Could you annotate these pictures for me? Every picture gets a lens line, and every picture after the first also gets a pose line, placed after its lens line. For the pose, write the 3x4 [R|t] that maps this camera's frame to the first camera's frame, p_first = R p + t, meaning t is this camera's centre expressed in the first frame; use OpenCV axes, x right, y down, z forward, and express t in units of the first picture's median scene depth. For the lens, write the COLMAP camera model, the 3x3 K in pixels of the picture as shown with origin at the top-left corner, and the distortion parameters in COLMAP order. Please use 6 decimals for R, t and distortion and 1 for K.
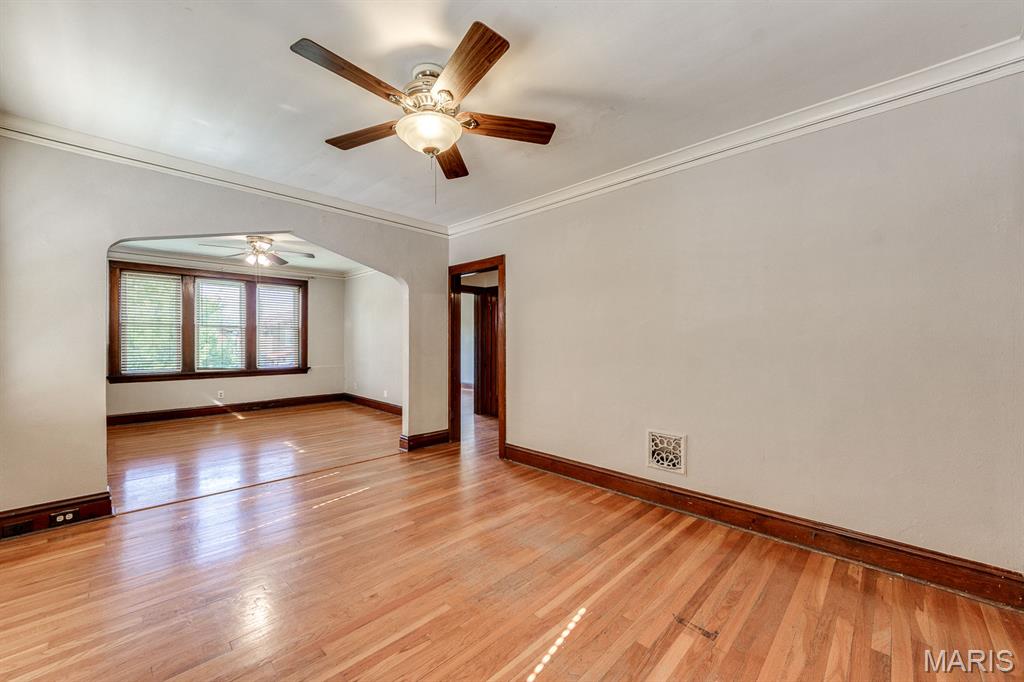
lens RADIAL K [[402.9, 0, 504.2], [0, 402.9, 338.8], [0, 0, 1]] dist [0.001407, 0.000061]
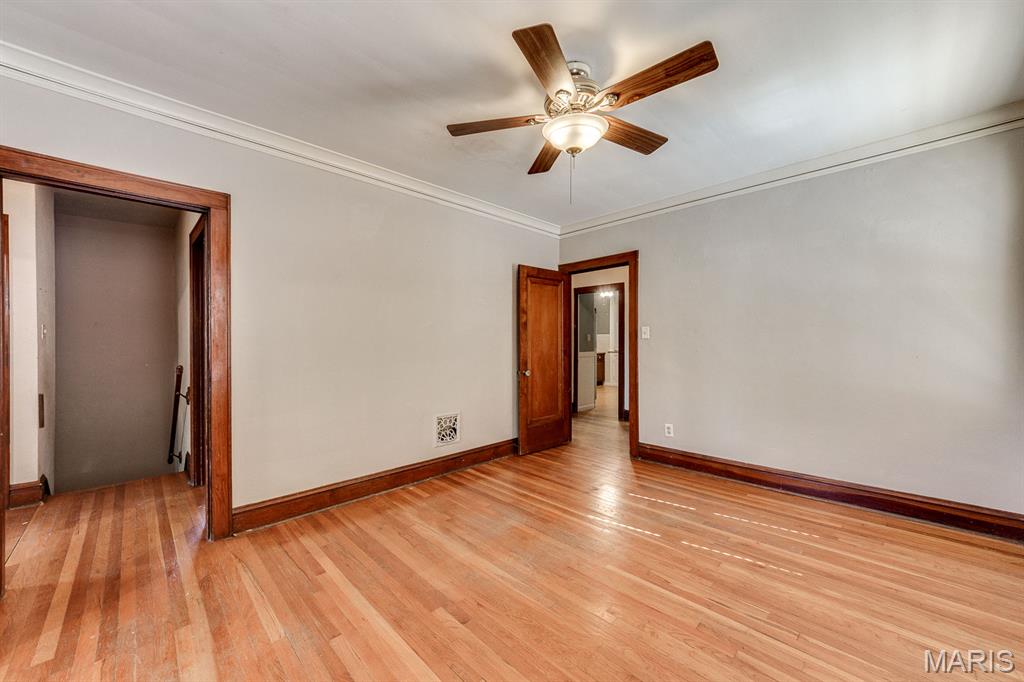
lens RADIAL K [[392.0, 0, 509.2], [0, 392.0, 342.8], [0, 0, 1]] dist [-0.000051, 0.000036]
pose [[0.014244, -0.009085, 0.999857, -0.760290], [-0.000964, 0.999958, 0.009099, 0.004069], [-0.999898, -0.001094, 0.014235, 0.756983]]
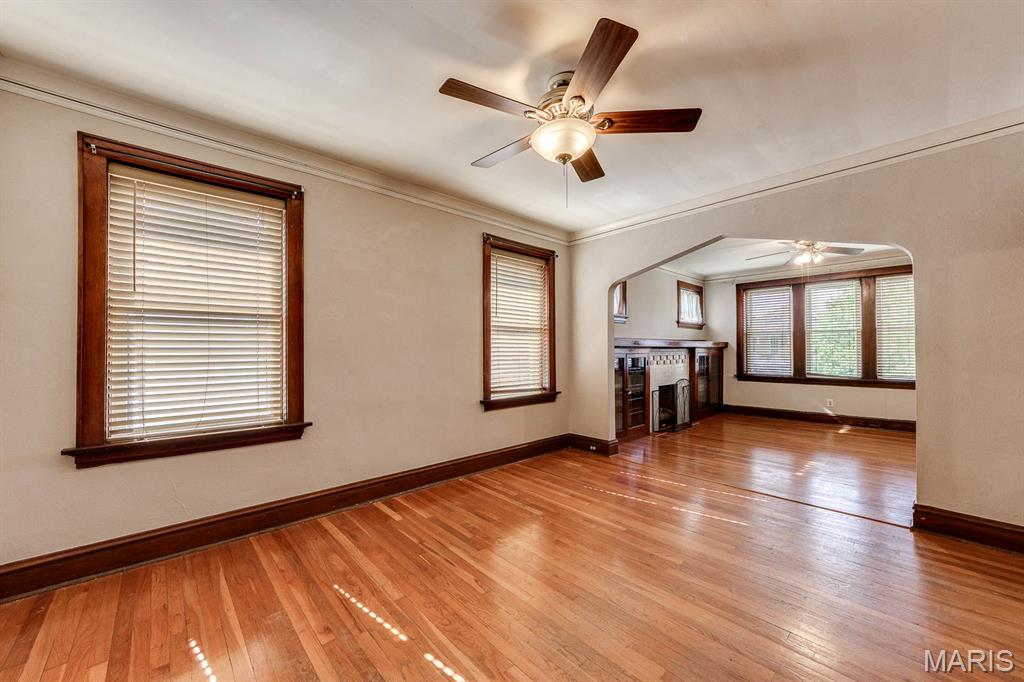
lens RADIAL K [[392.0, 0, 509.2], [0, 392.0, 342.8], [0, 0, 1]] dist [-0.000051, 0.000036]
pose [[-0.055968, -0.016026, -0.998304, 0.530107], [0.010668, 0.999804, -0.016648, 0.007976], [0.998376, -0.011582, -0.055786, 0.605981]]
